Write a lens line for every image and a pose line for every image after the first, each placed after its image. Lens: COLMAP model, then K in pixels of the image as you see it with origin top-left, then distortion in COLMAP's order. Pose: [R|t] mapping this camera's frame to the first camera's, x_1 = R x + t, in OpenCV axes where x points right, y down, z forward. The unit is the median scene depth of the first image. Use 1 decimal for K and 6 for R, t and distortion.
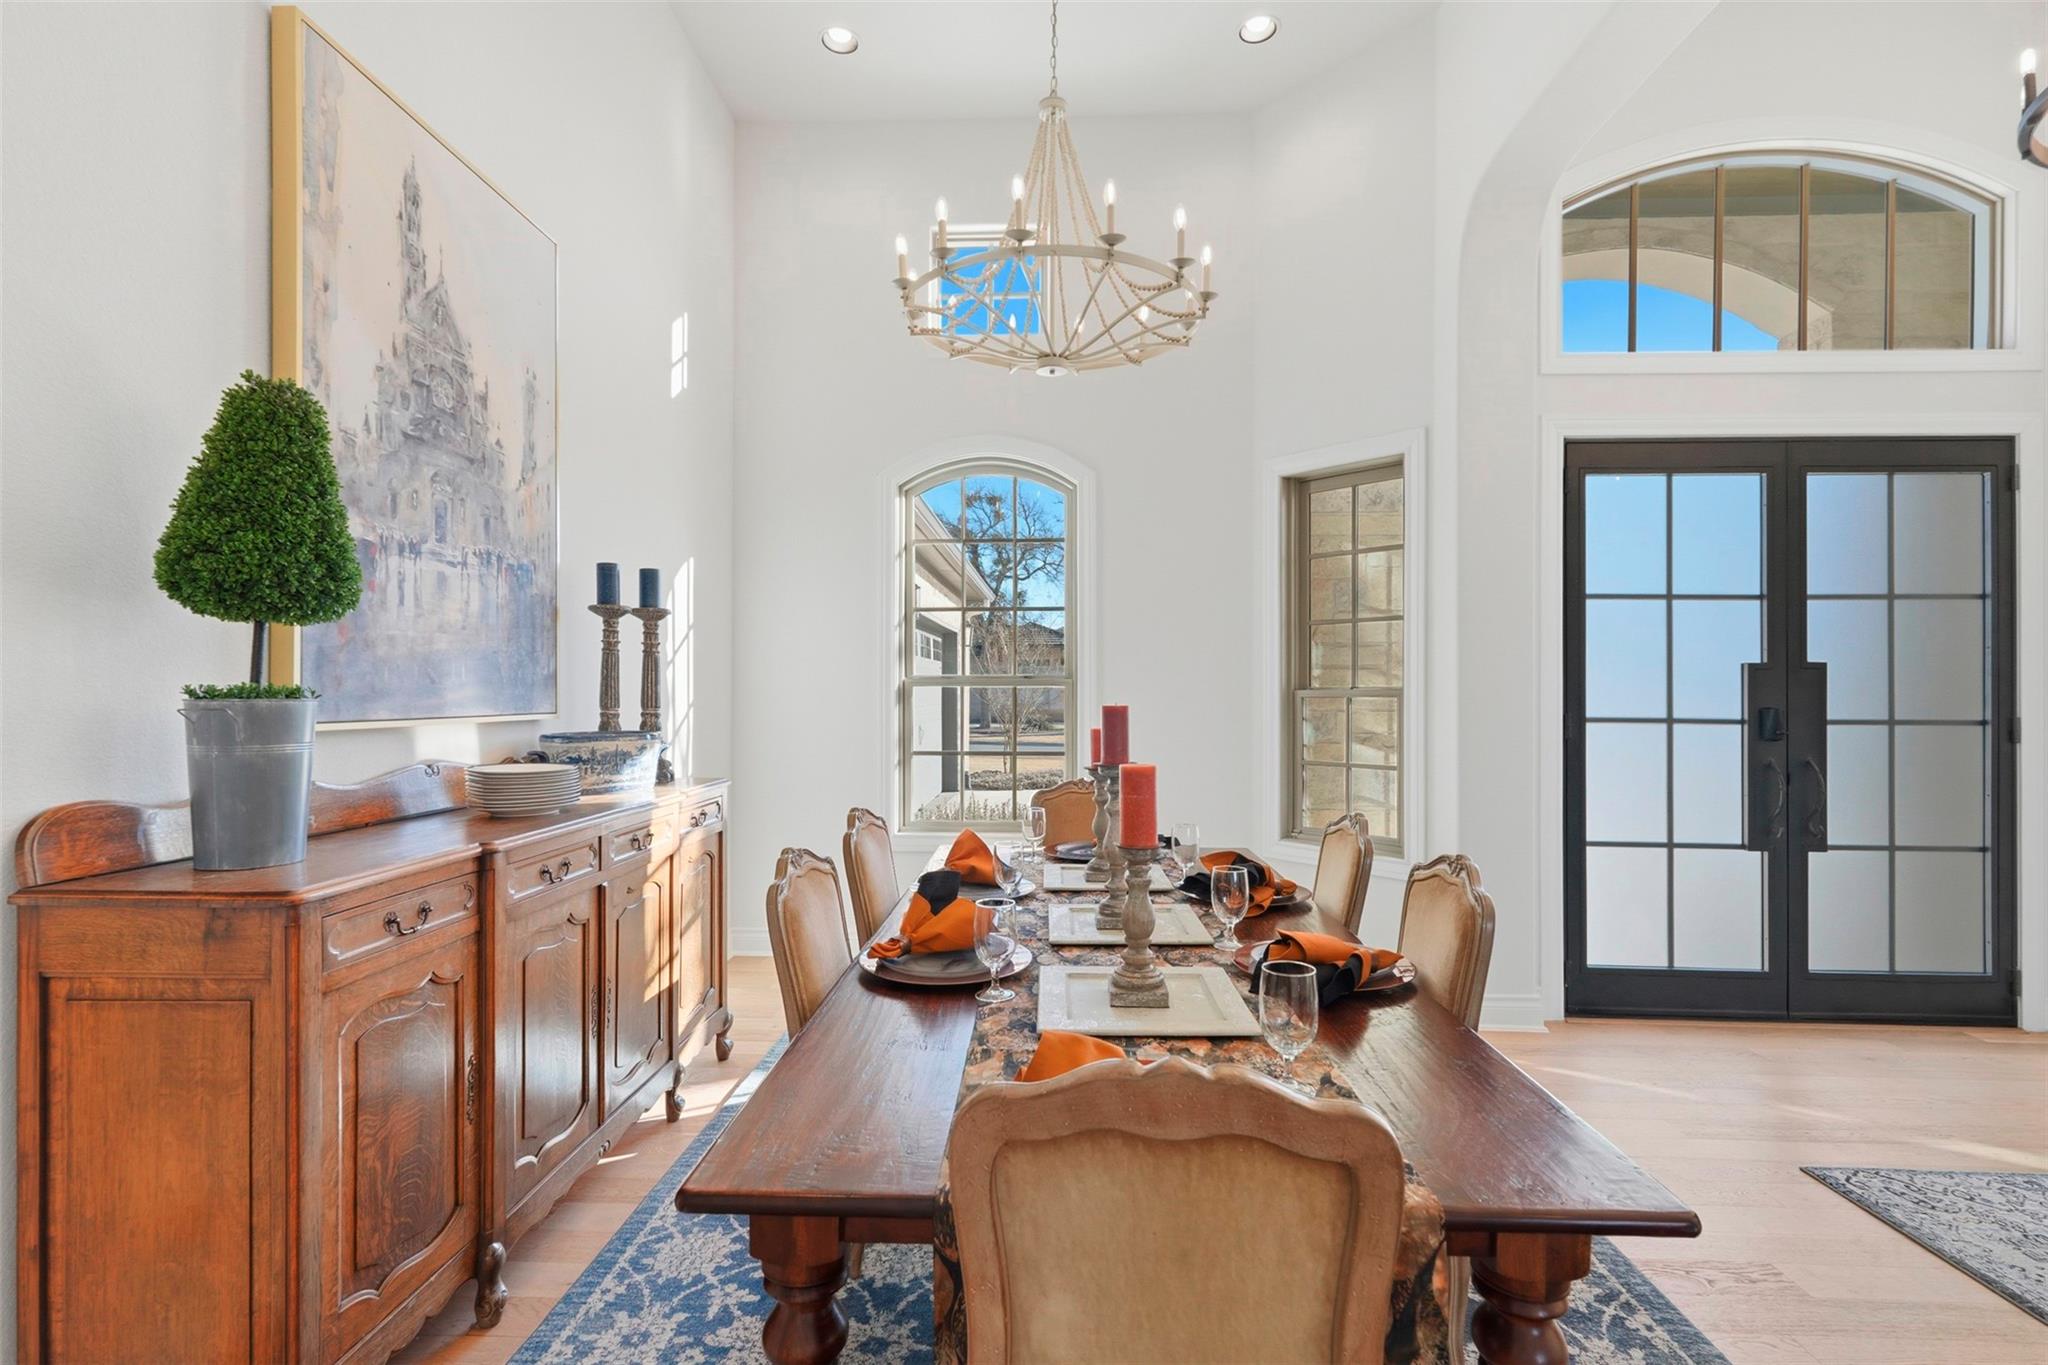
lens RADIAL K [[929.7, 0, 1022.8], [0, 929.7, 691.7], [0, 0, 1]] dist [-0.000463, -0.000437]
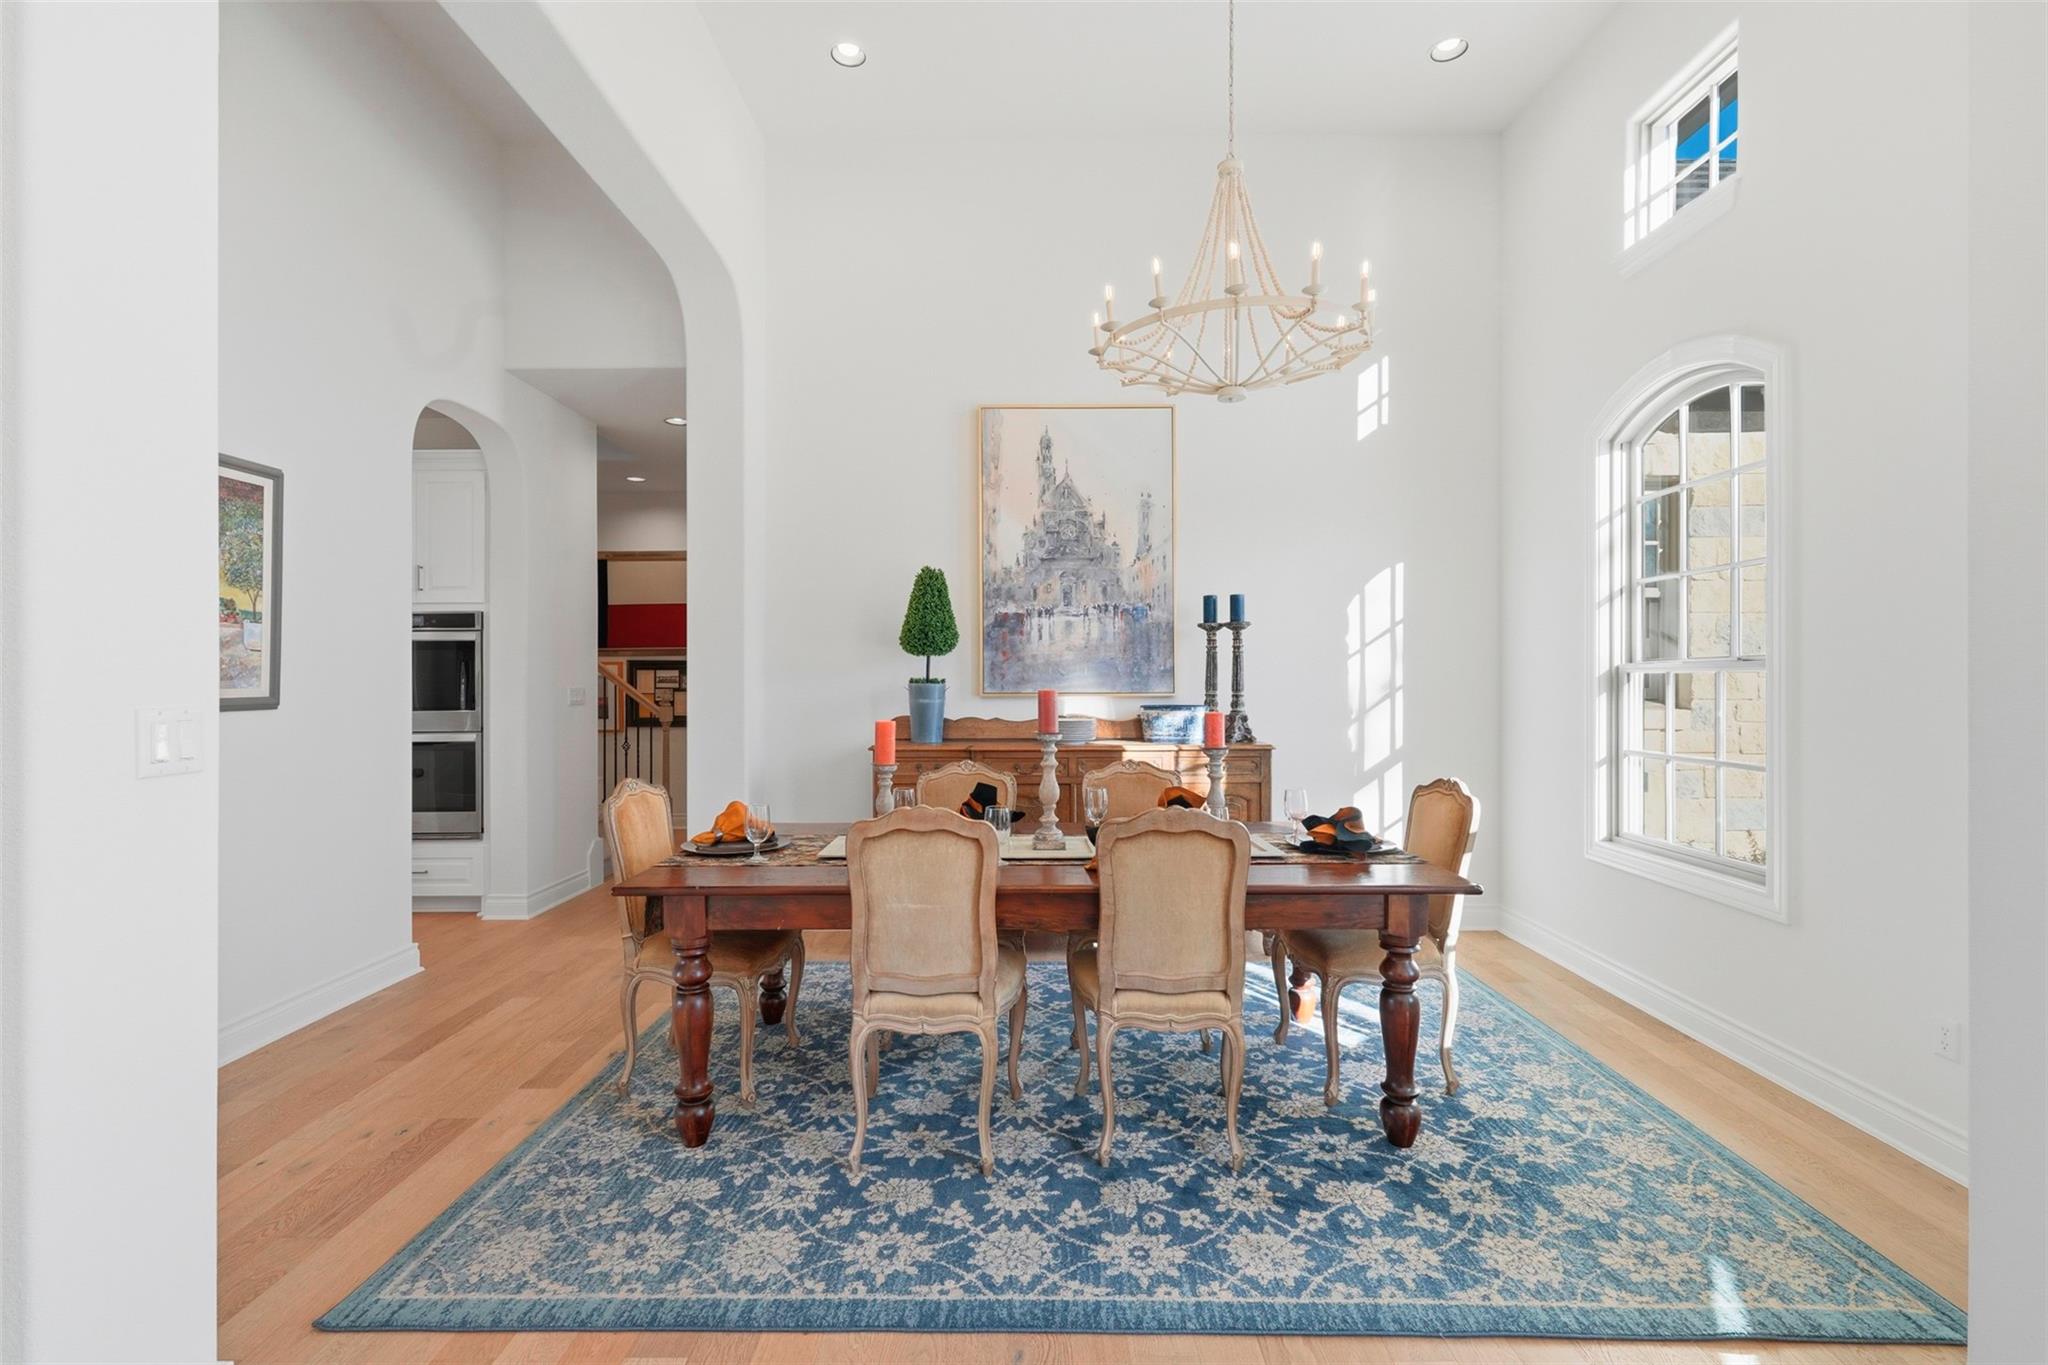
lens RADIAL K [[914.7, 0, 1030.8], [0, 914.7, 675.0], [0, 0, 1]] dist [0.000277, 0.000070]
pose [[0.037018, -0.002323, -0.999312, 0.892883], [0.001243, 0.999997, -0.002279, -0.004575], [0.999314, -0.001158, 0.037021, 0.559956]]
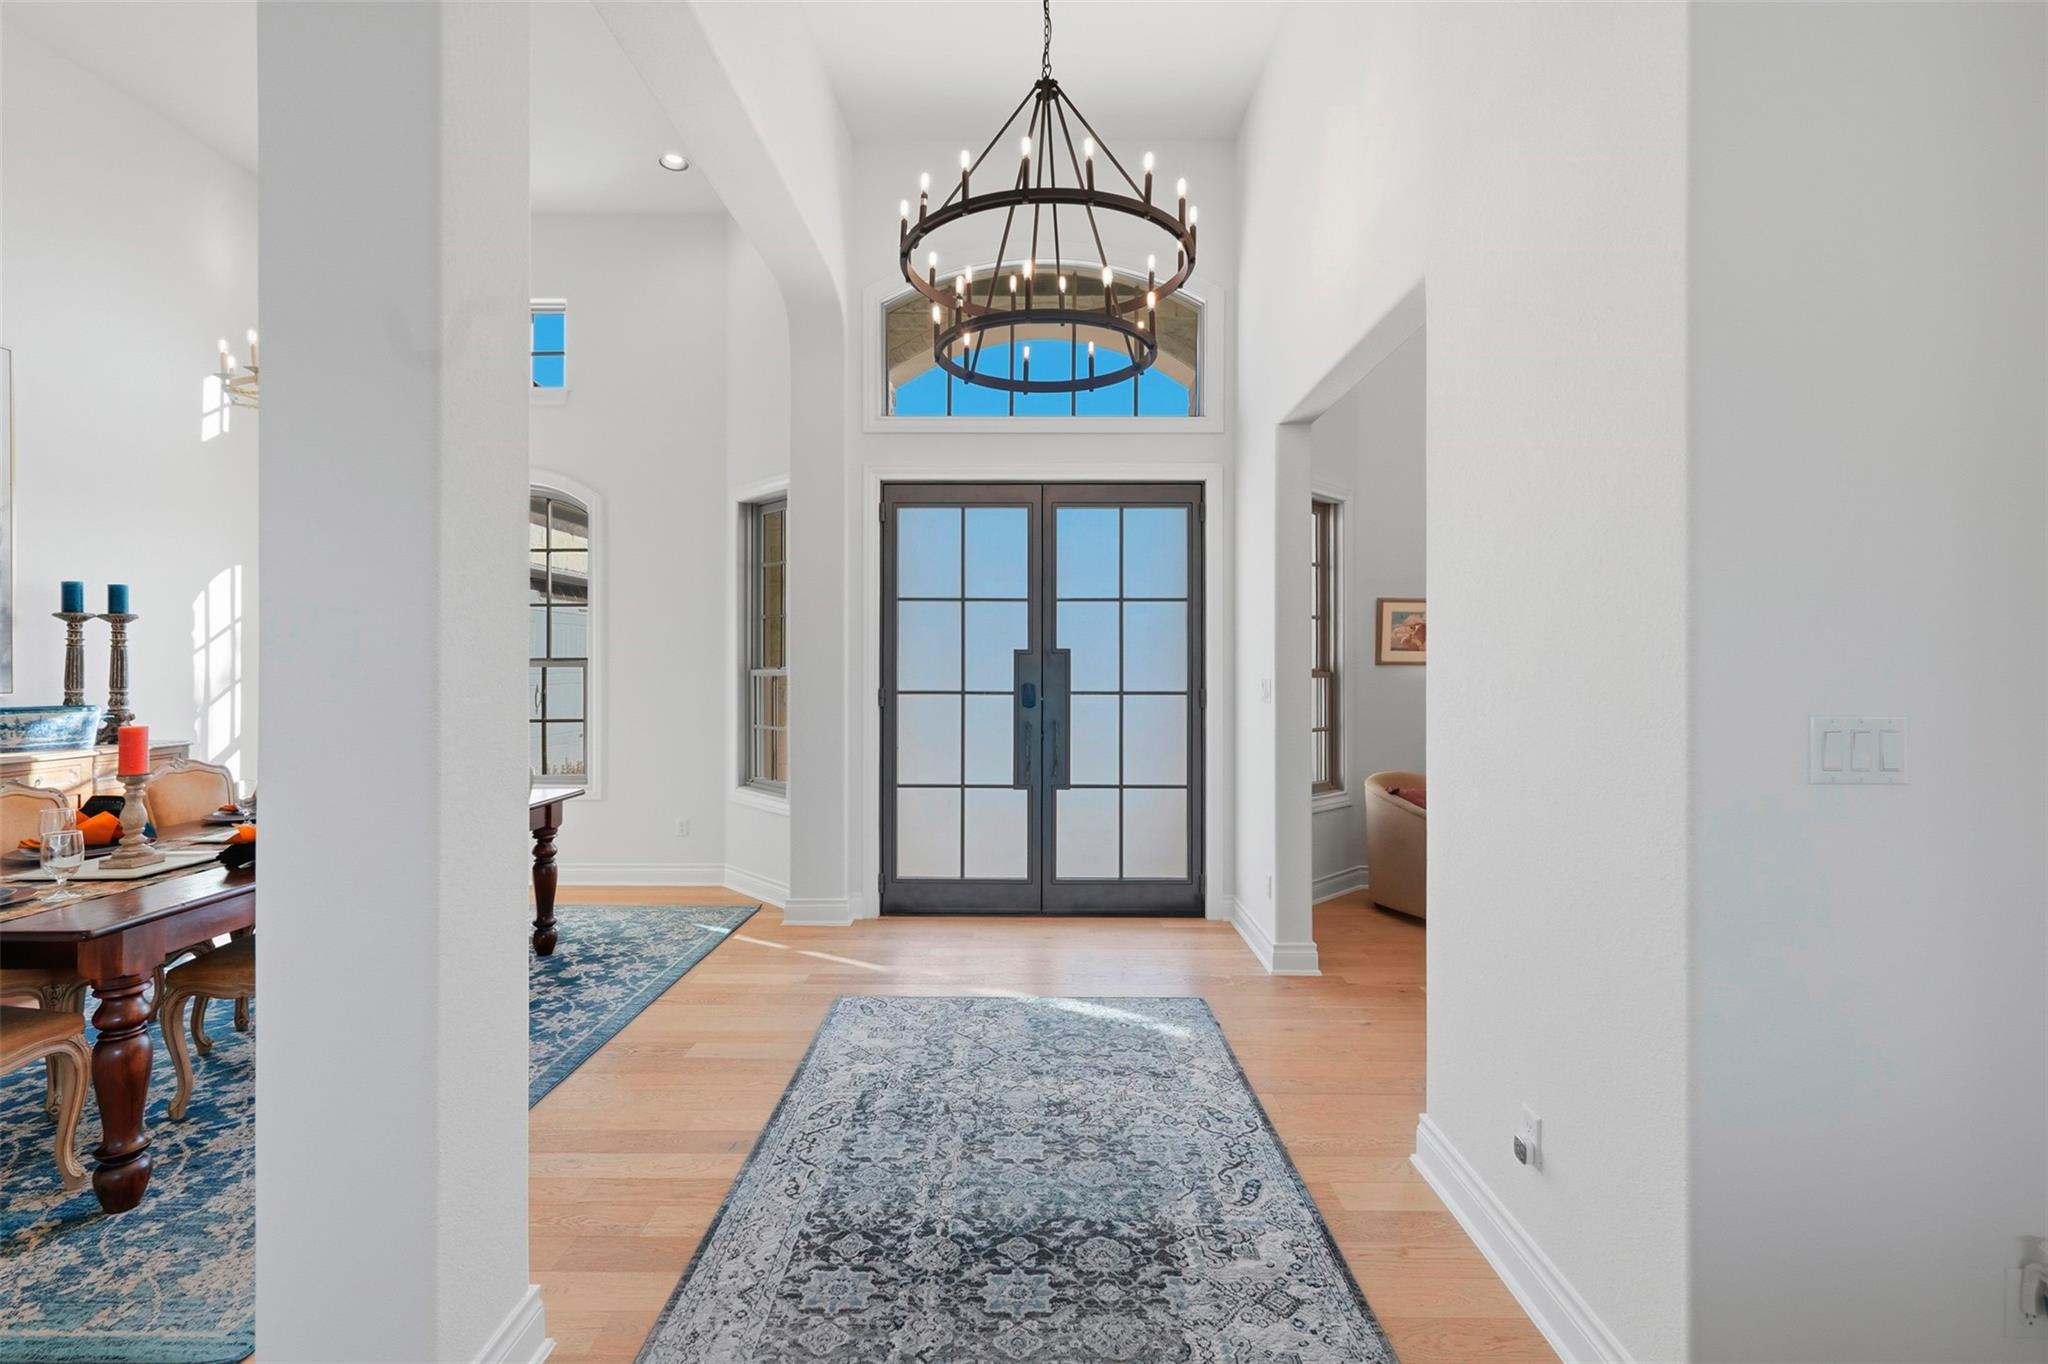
lens RADIAL K [[908.0, 0, 1034.8], [0, 908.0, 652.7], [0, 0, 1]] dist [0.001561, -0.000159]
pose [[0.999368, -0.004118, 0.035310, 0.777033], [0.004377, 0.999964, -0.007267, -0.016349], [-0.035279, 0.007417, 0.999350, -0.316681]]
